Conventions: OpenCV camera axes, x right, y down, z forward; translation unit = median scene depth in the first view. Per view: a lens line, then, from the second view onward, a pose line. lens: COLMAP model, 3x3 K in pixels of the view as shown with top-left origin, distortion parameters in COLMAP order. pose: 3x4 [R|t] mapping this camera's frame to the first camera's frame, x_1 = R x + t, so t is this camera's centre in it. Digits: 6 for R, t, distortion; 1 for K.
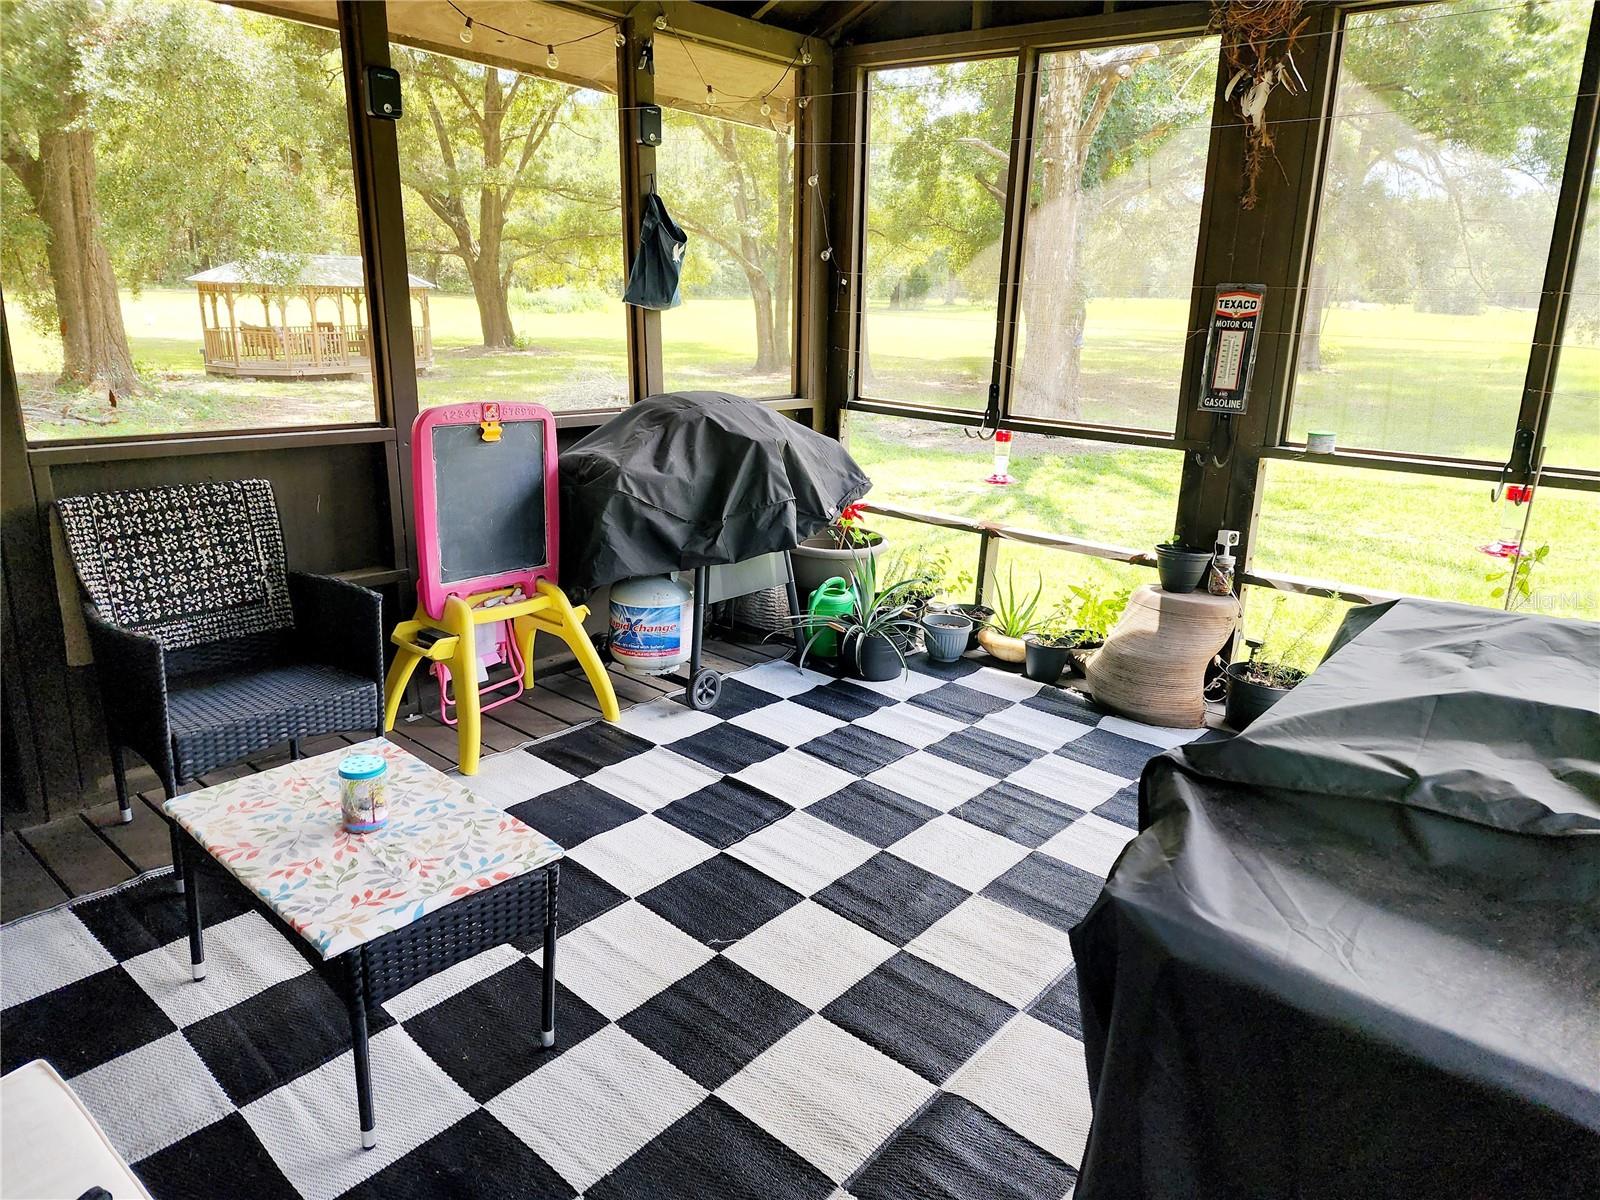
lens RADIAL K [[1073.1, 0, 800.0], [0, 1073.1, 600.0], [0, 0, 1]] dist [0.082101, -0.072857]
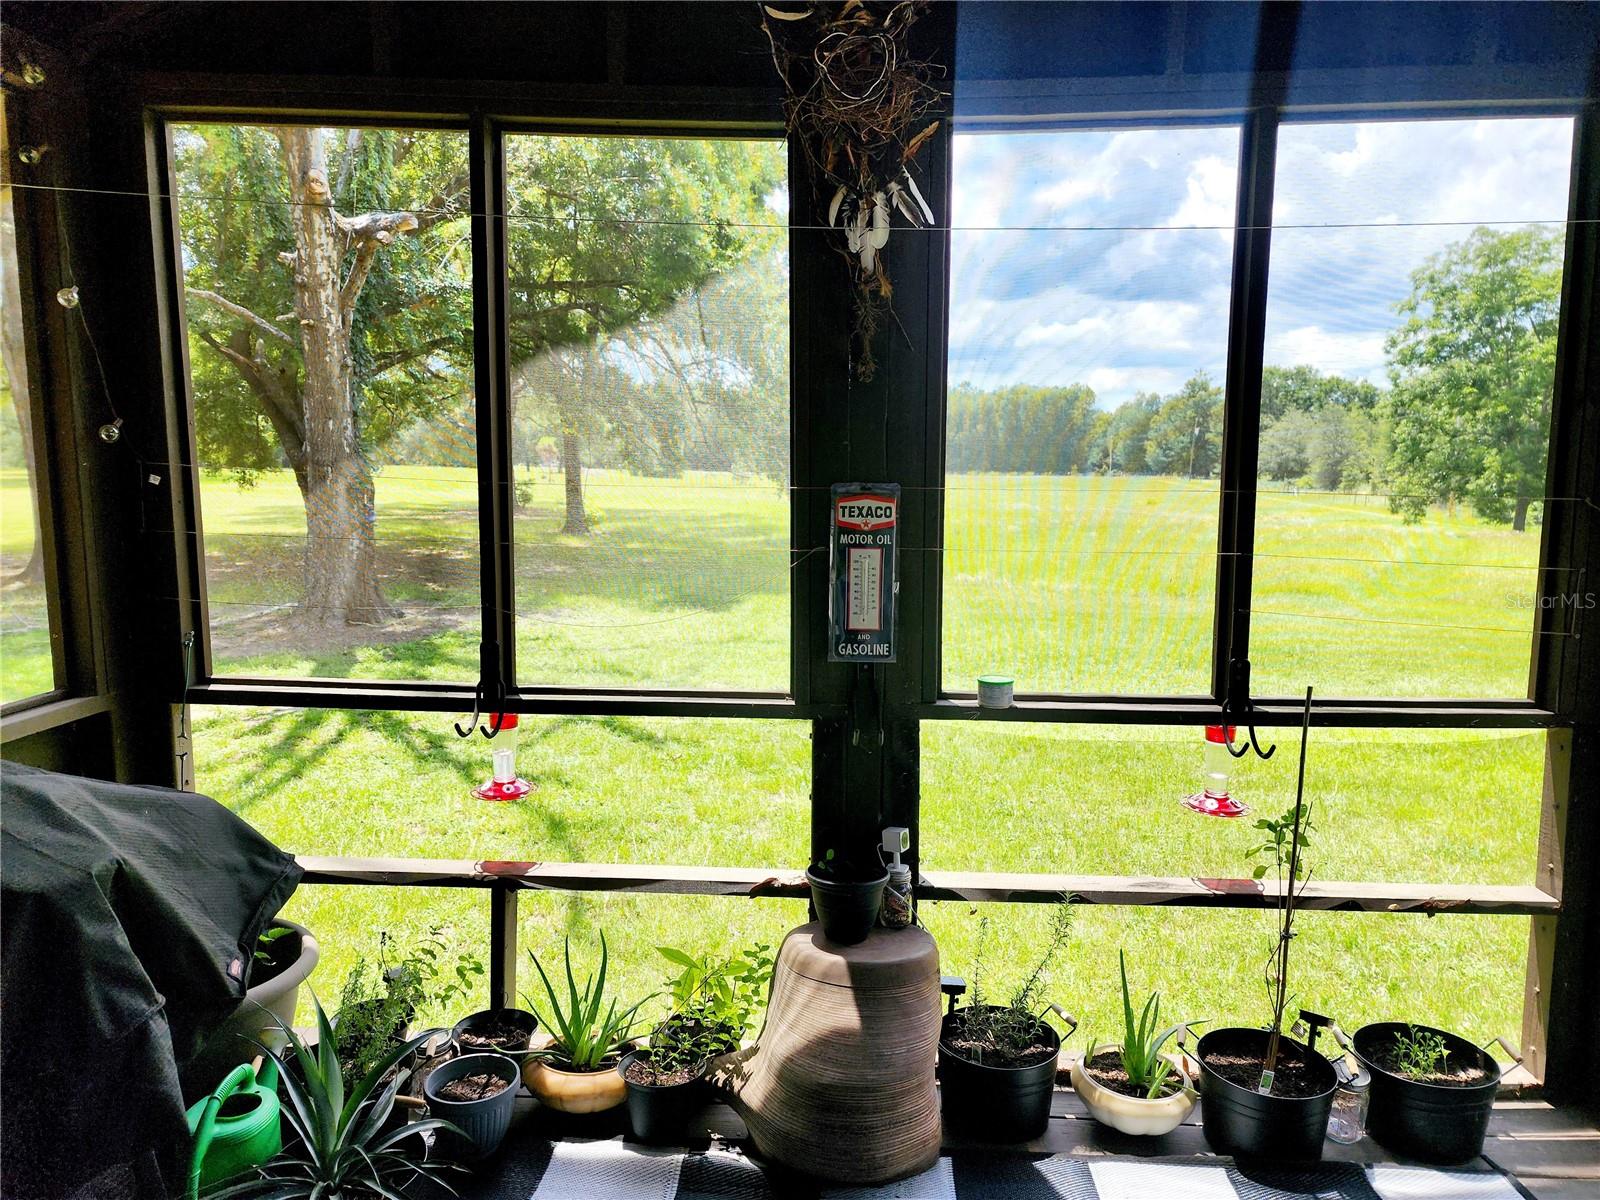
lens RADIAL K [[1073.1, 0, 800.0], [0, 1073.1, 600.0], [0, 0, 1]] dist [0.082101, -0.072857]
pose [[0.792140, -0.092909, 0.603227, -0.043777], [0.180062, 0.979930, -0.085523, -0.141962], [-0.583174, 0.176364, 0.792971, 0.422057]]
